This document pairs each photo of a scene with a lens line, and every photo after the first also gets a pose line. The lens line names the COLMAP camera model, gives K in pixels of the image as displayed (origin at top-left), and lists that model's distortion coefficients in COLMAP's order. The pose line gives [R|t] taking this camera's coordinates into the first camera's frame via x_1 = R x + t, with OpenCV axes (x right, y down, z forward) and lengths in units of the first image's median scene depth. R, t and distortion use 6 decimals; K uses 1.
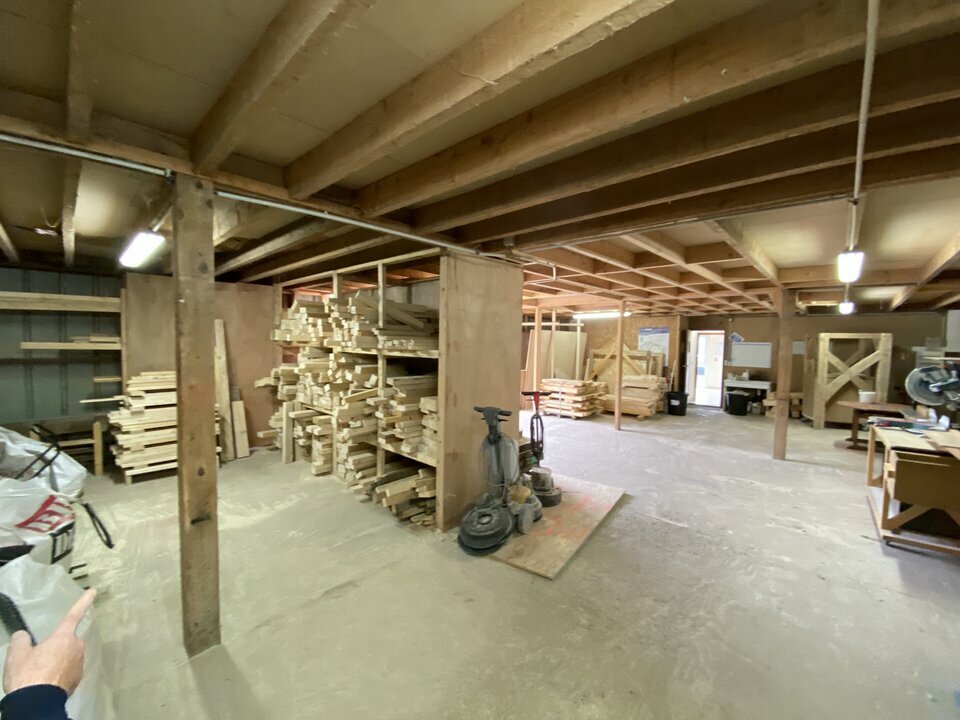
lens RADIAL K [[392.2, 0, 477.1], [0, 392.2, 357.0], [0, 0, 1]] dist [0.000425, -0.016438]
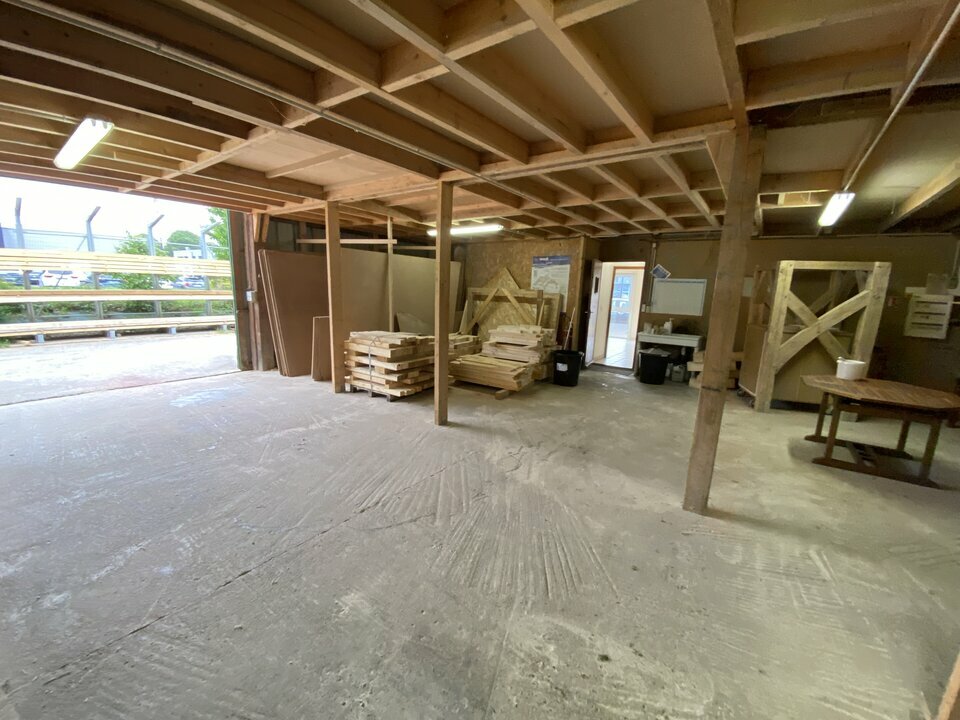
lens RADIAL K [[392.2, 0, 477.1], [0, 392.2, 357.0], [0, 0, 1]] dist [0.000425, -0.016438]
pose [[0.993385, -0.005968, 0.114677, 0.286681], [-0.010153, 0.990173, 0.139480, 0.007424], [-0.114382, -0.139722, 0.983562, 0.366645]]
